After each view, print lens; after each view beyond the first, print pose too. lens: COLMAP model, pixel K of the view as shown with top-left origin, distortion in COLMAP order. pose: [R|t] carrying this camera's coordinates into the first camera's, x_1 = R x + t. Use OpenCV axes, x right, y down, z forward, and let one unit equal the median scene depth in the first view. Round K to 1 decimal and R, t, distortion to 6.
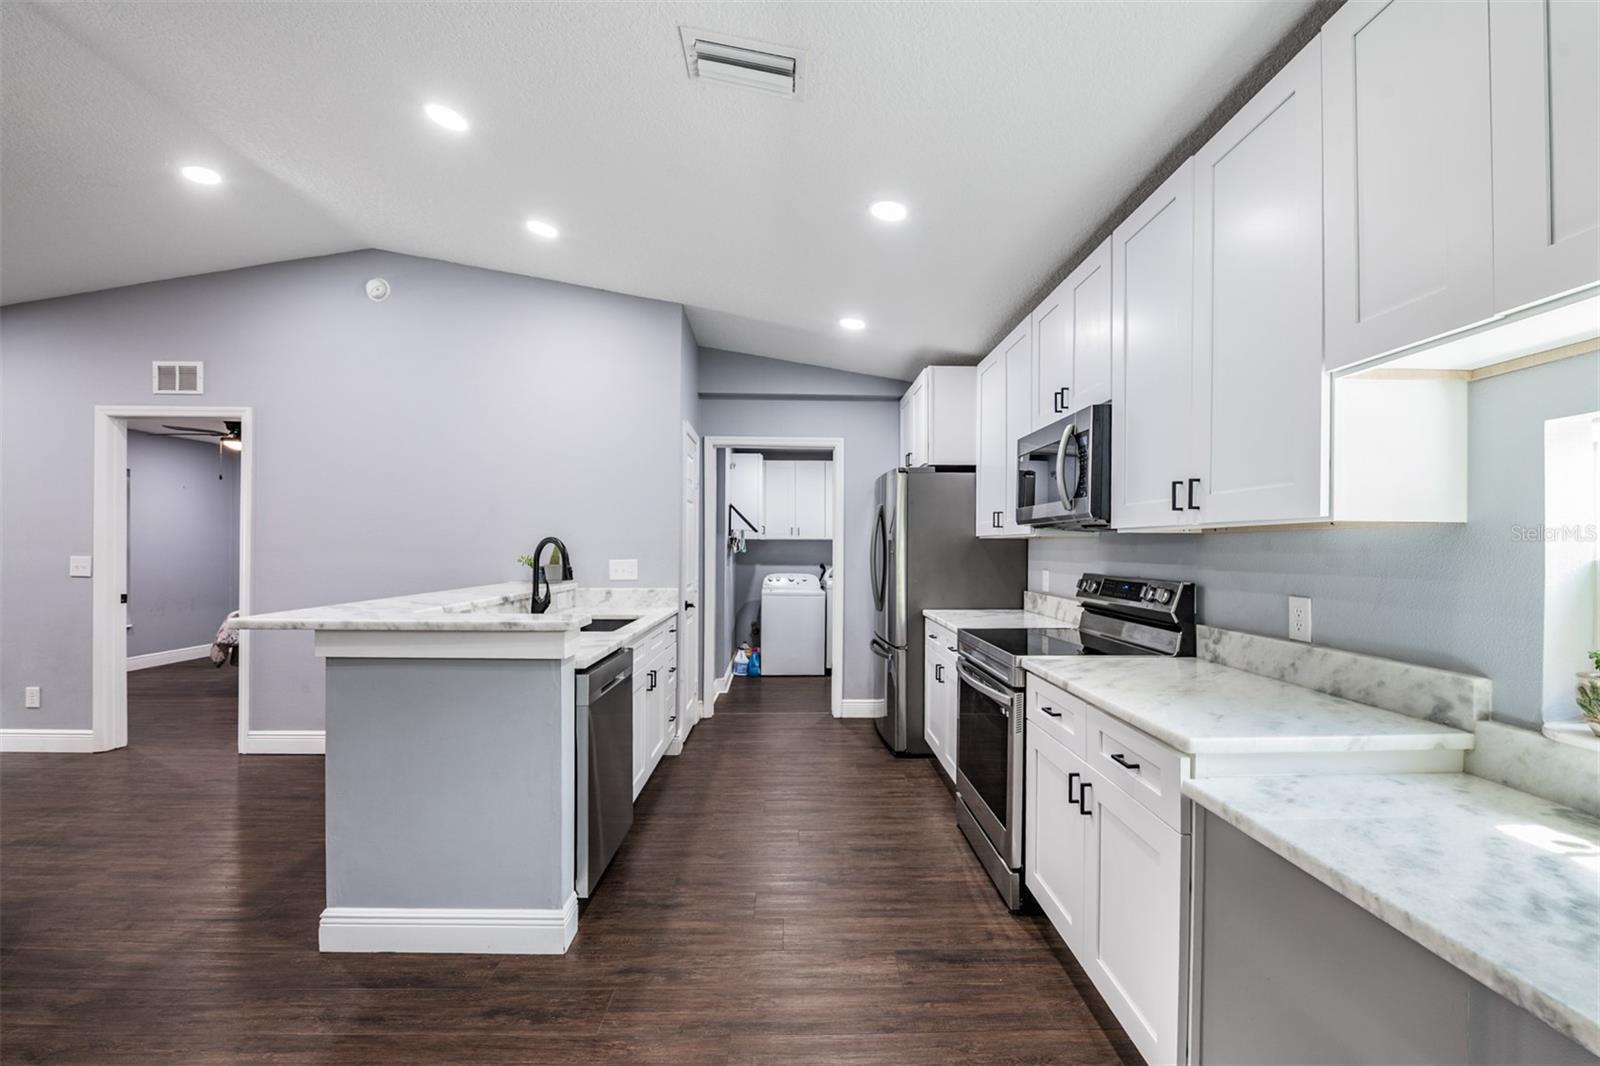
lens RADIAL K [[641.1, 0, 803.0], [0, 641.1, 546.2], [0, 0, 1]] dist [-0.008234, -0.002187]
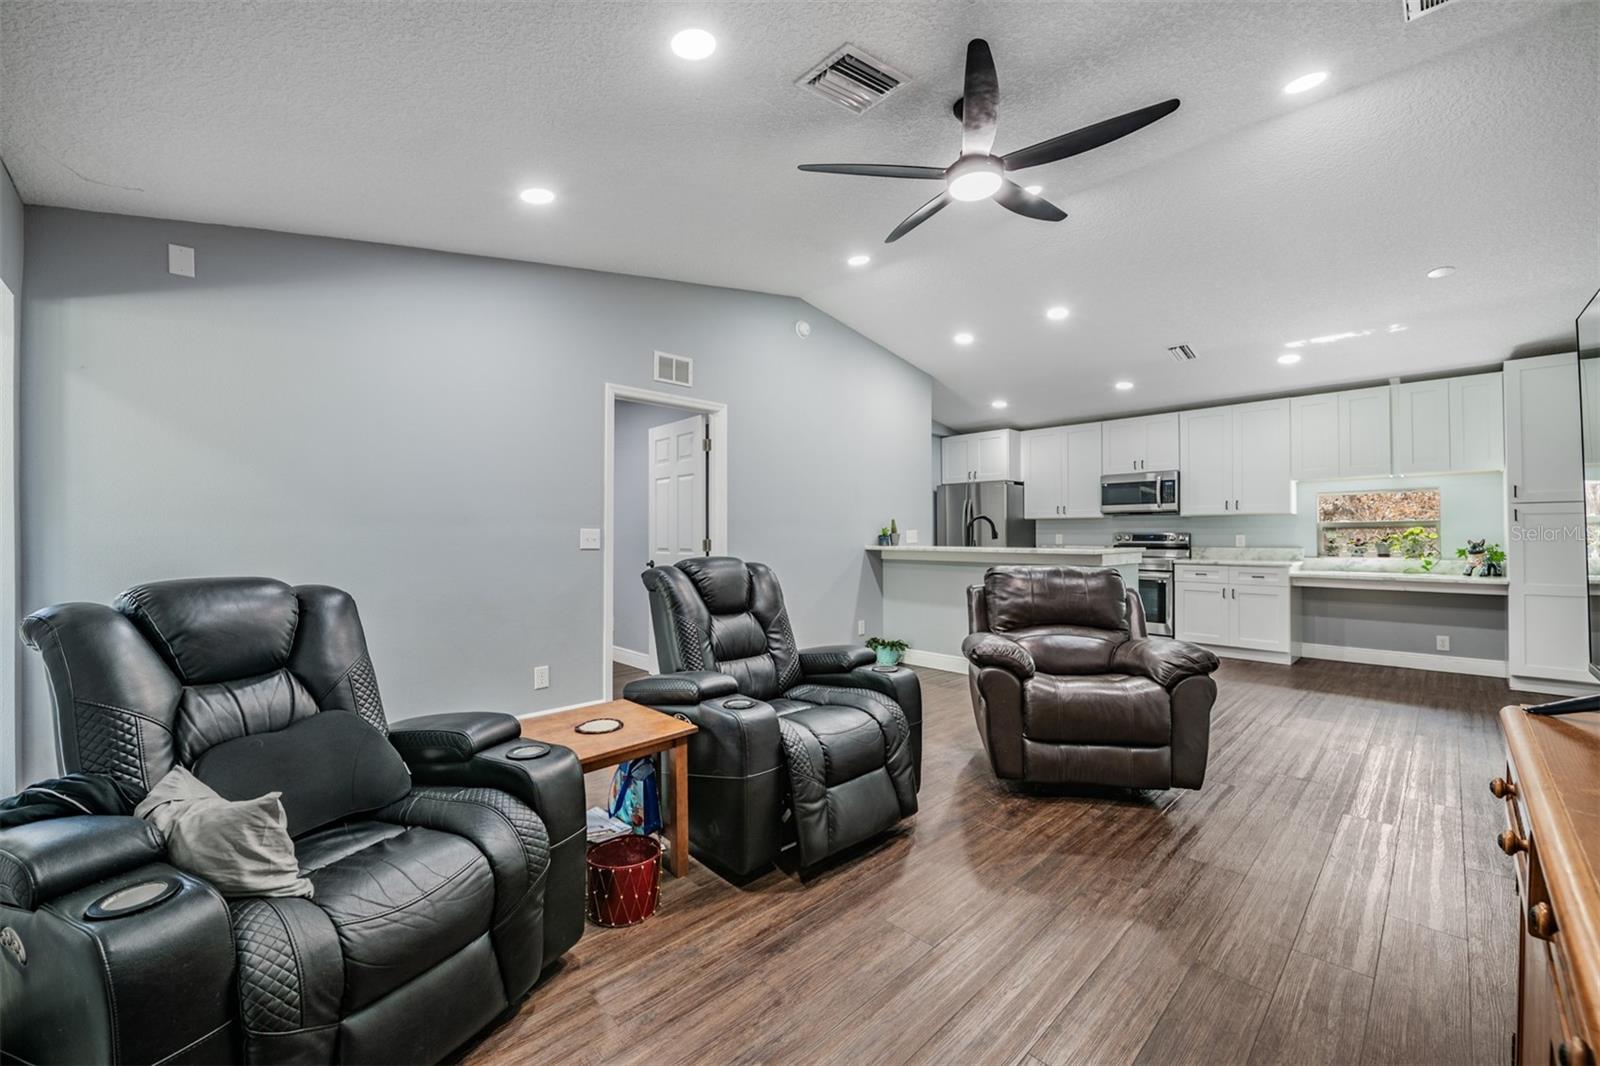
lens RADIAL K [[641.1, 0, 789.3], [0, 641.1, 525.6], [0, 0, 1]] dist [-0.008234, -0.002187]
pose [[0.740483, 0.001244, 0.672074, -1.619808], [0.004753, 0.999964, -0.007088, 0.019672], [-0.672058, 0.008442, 0.740450, 0.029234]]
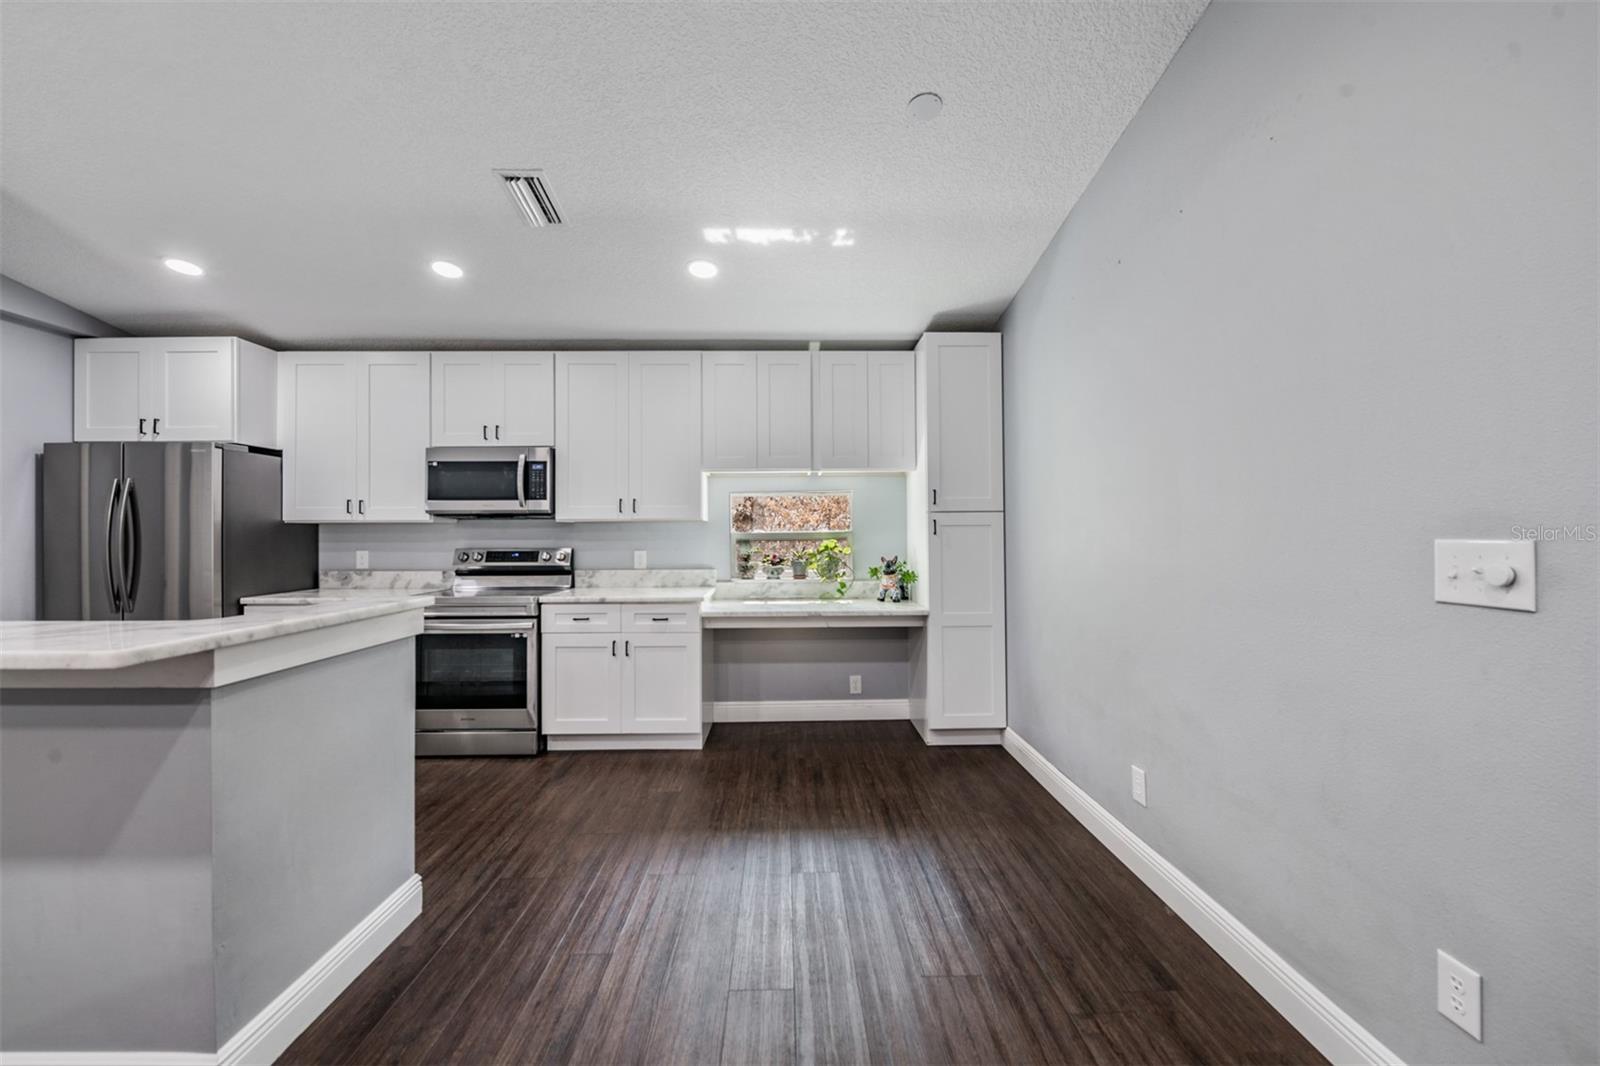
lens RADIAL K [[641.1, 0, 803.7], [0, 641.1, 530.6], [0, 0, 1]] dist [-0.008234, -0.002187]
pose [[-0.017577, -0.002261, 0.999843, -0.763028], [0.003527, 0.999991, 0.002323, 0.001400], [-0.999839, 0.003567, -0.017569, 0.201931]]
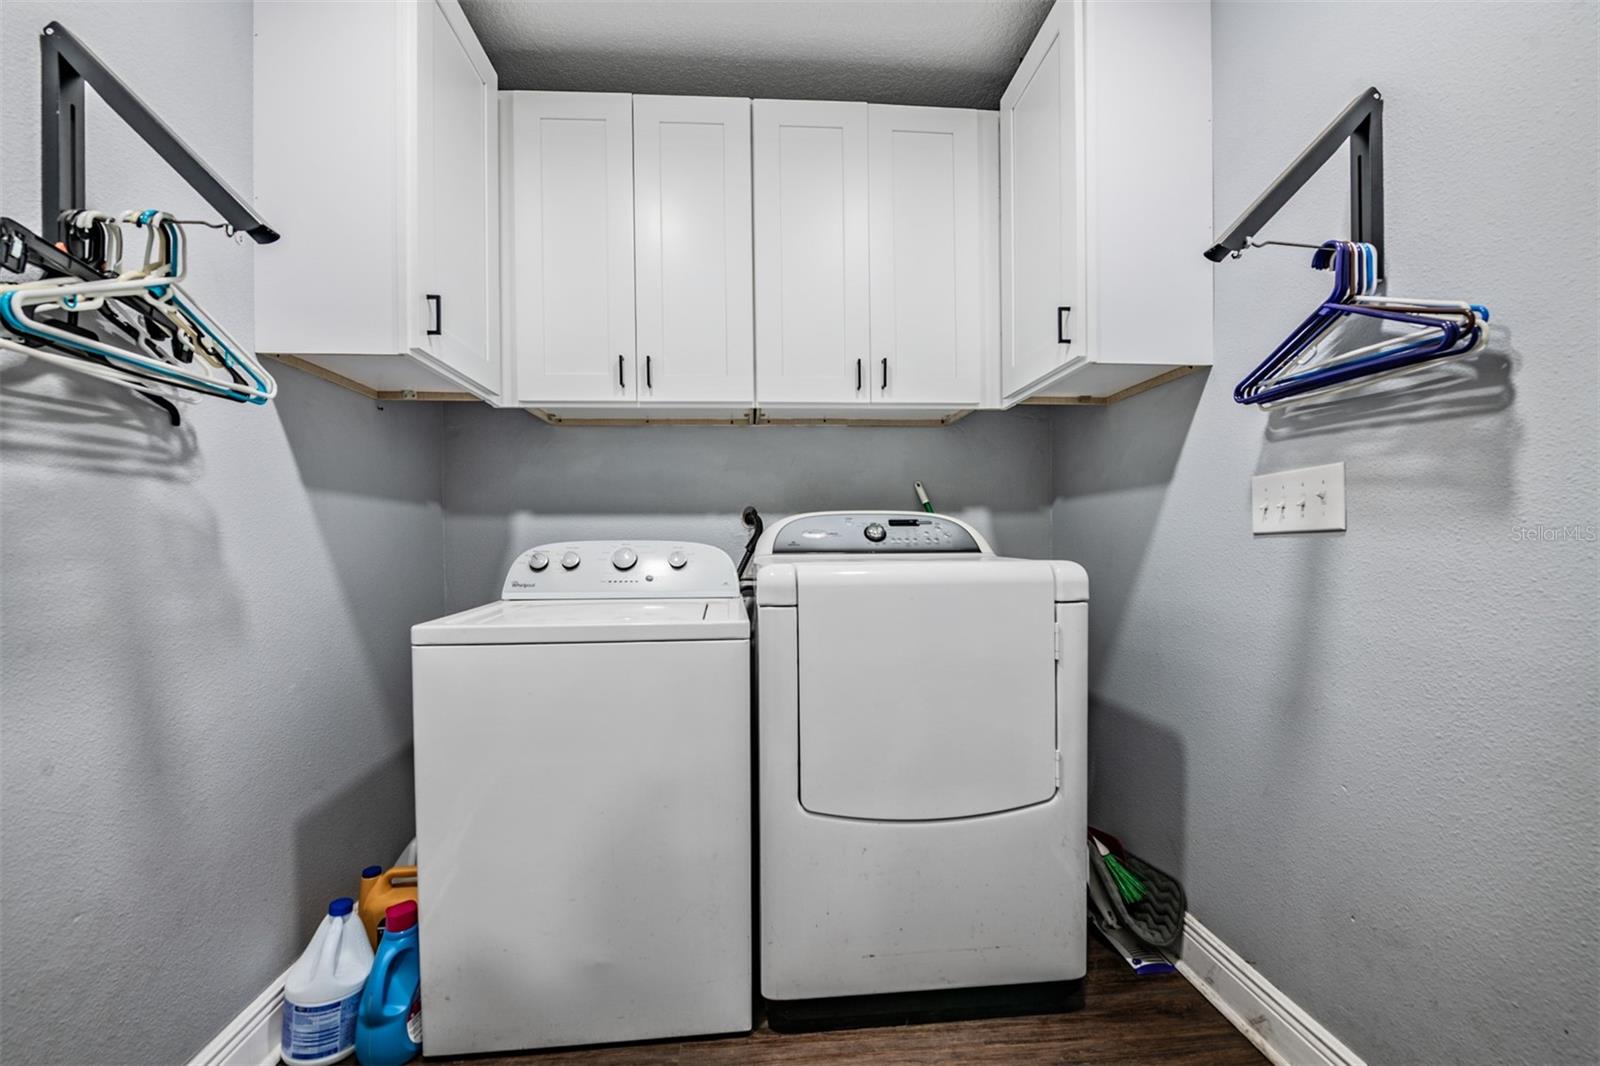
lens RADIAL K [[641.1, 0, 791.6], [0, 641.1, 540.1], [0, 0, 1]] dist [-0.008234, -0.002187]
pose [[0.998563, -0.017129, 0.050783, 0.065761], [0.016968, 0.999850, 0.003591, 0.080657], [-0.050837, -0.002724, 0.998703, 1.409637]]
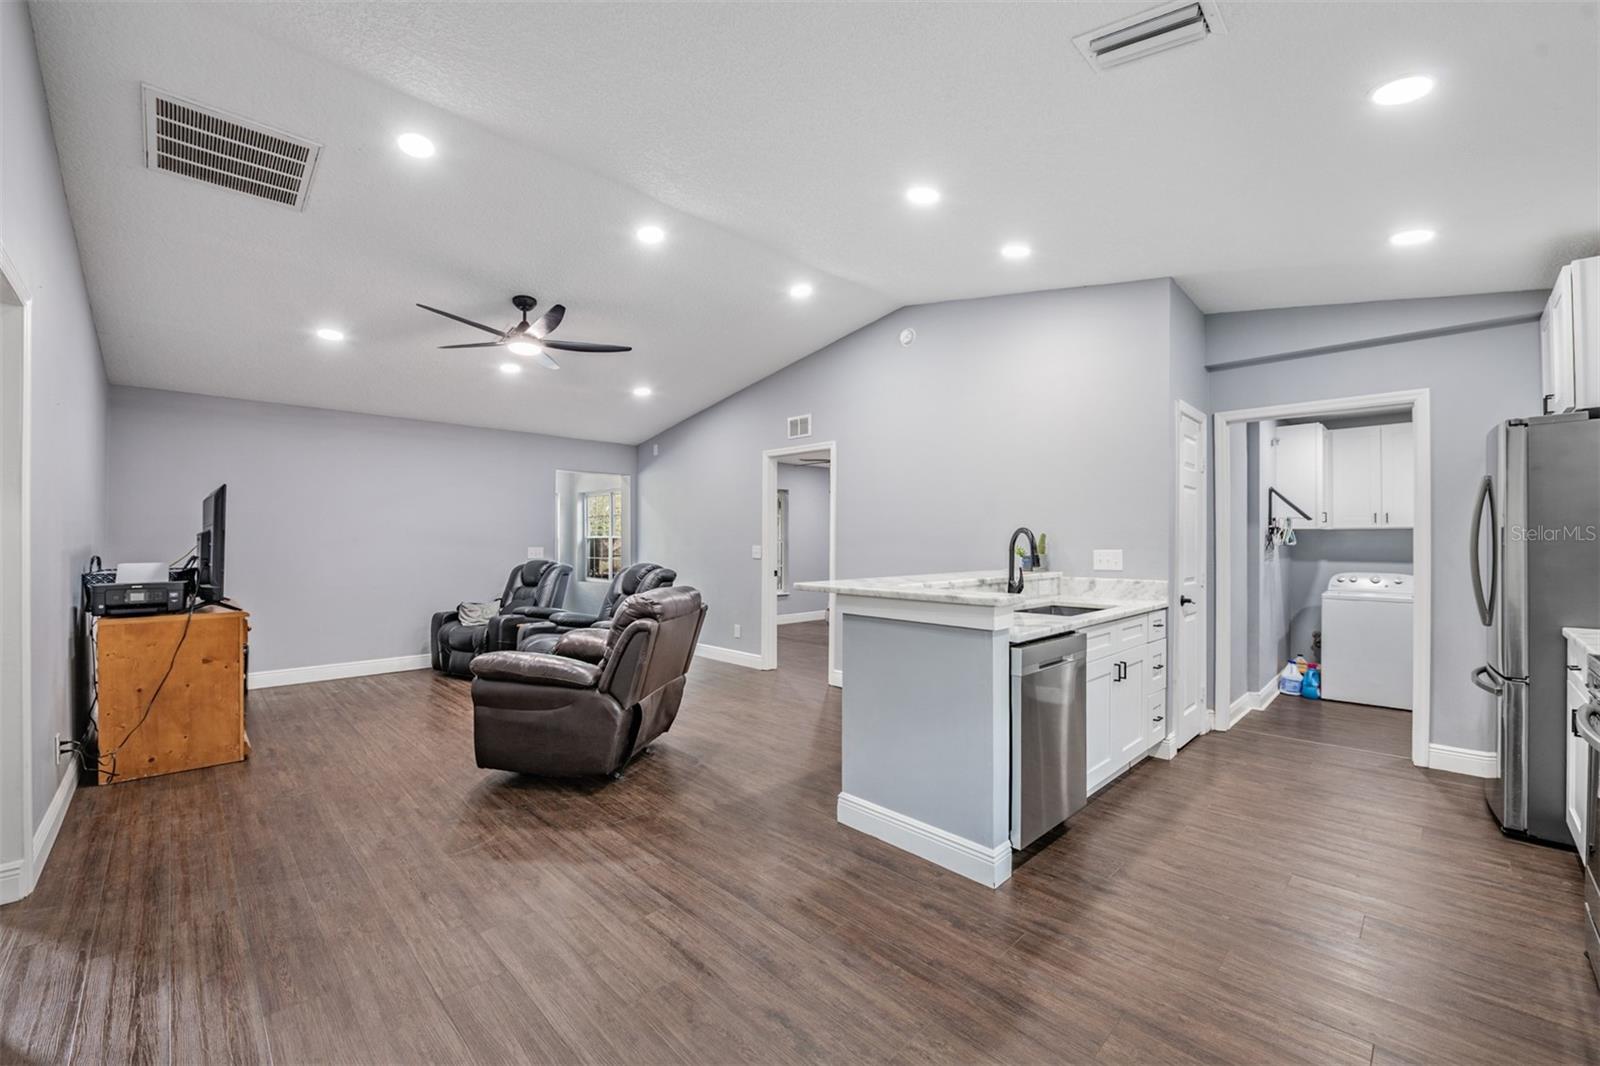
lens RADIAL K [[641.1, 0, 816.7], [0, 641.1, 532.5], [0, 0, 1]] dist [-0.008234, -0.002187]
pose [[0.694644, -0.014586, -0.719206, 0.124776], [0.003118, 0.999846, -0.017265, 0.010055], [0.719347, 0.009751, 0.694582, -0.015851]]
